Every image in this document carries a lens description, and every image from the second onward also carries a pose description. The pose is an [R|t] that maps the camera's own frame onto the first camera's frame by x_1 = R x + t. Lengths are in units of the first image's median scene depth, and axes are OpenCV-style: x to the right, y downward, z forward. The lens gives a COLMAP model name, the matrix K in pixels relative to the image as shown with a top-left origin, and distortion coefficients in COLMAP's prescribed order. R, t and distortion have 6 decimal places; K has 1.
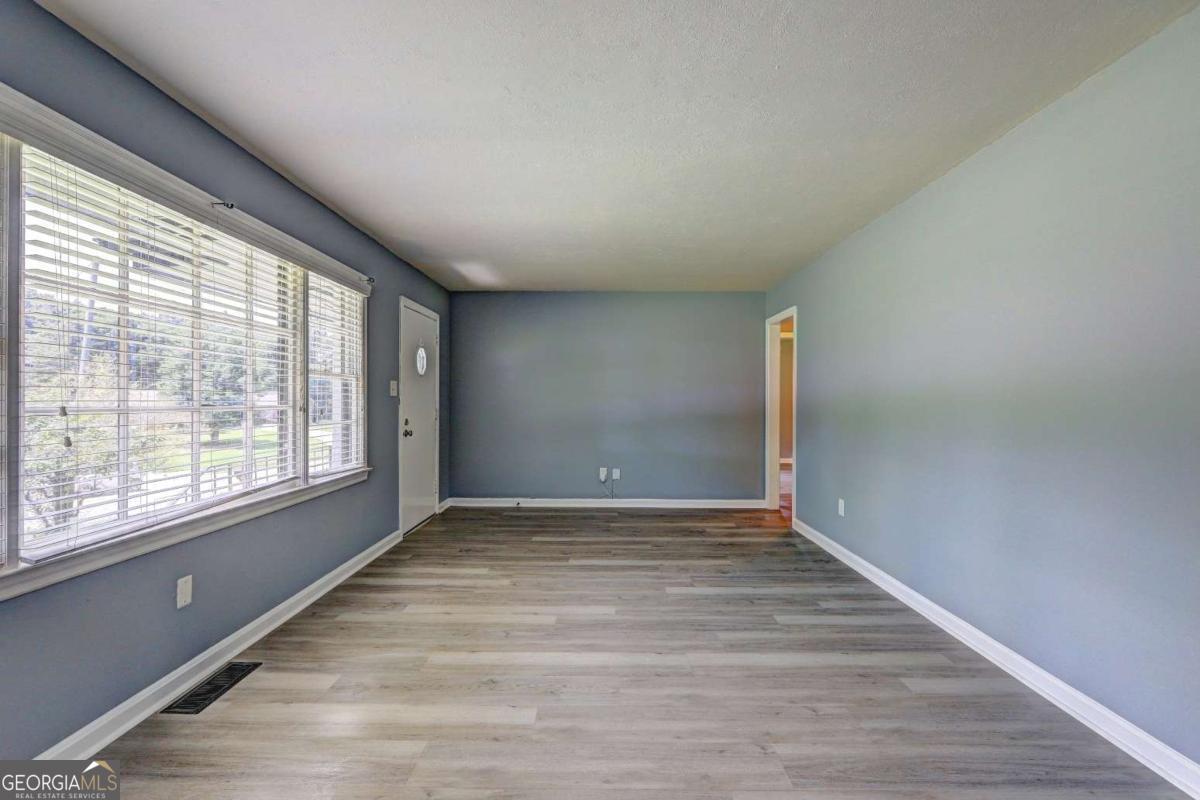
lens RADIAL K [[539.9, 0, 598.4], [0, 539.9, 412.2], [0, 0, 1]] dist [-0.002986, 0.000117]
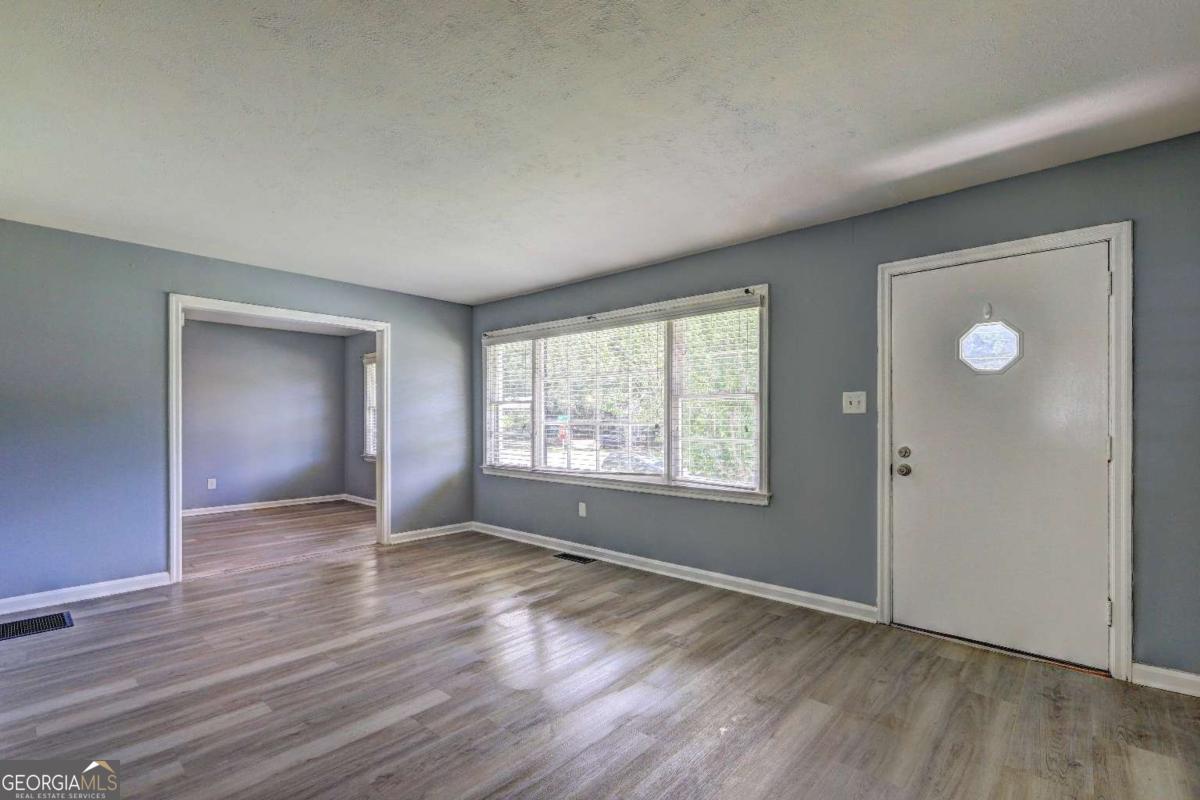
lens RADIAL K [[539.9, 0, 598.4], [0, 539.9, 412.2], [0, 0, 1]] dist [-0.002986, 0.000117]
pose [[-0.662817, -0.017166, -0.748585, 0.553313], [-0.014085, 0.999846, -0.010456, -0.022593], [0.748649, 0.003613, -0.662957, 1.717682]]
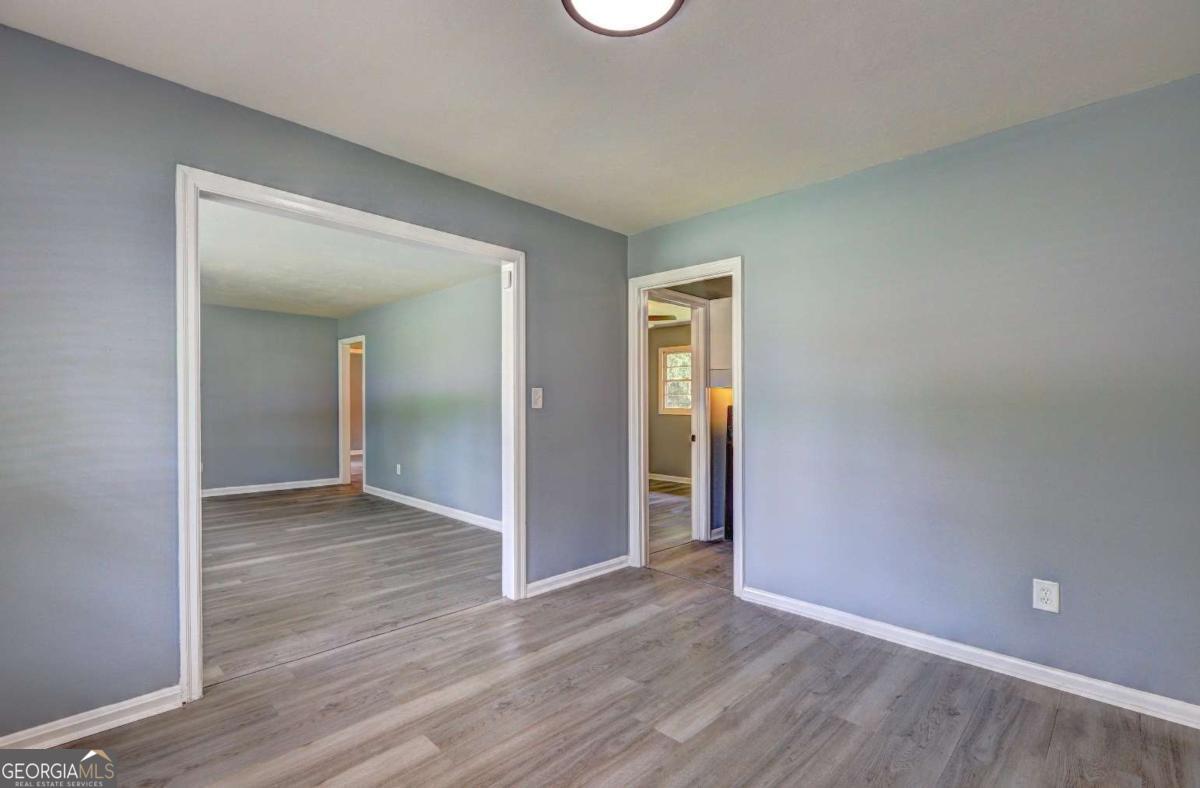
lens RADIAL K [[547.9, 0, 597.5], [0, 547.9, 410.6], [0, 0, 1]] dist [-0.000962, -0.000038]
pose [[0.701787, -0.012290, 0.712280, -0.372746], [0.011675, 0.999915, 0.005750, 0.001763], [-0.712291, 0.004281, 0.701871, -0.717641]]
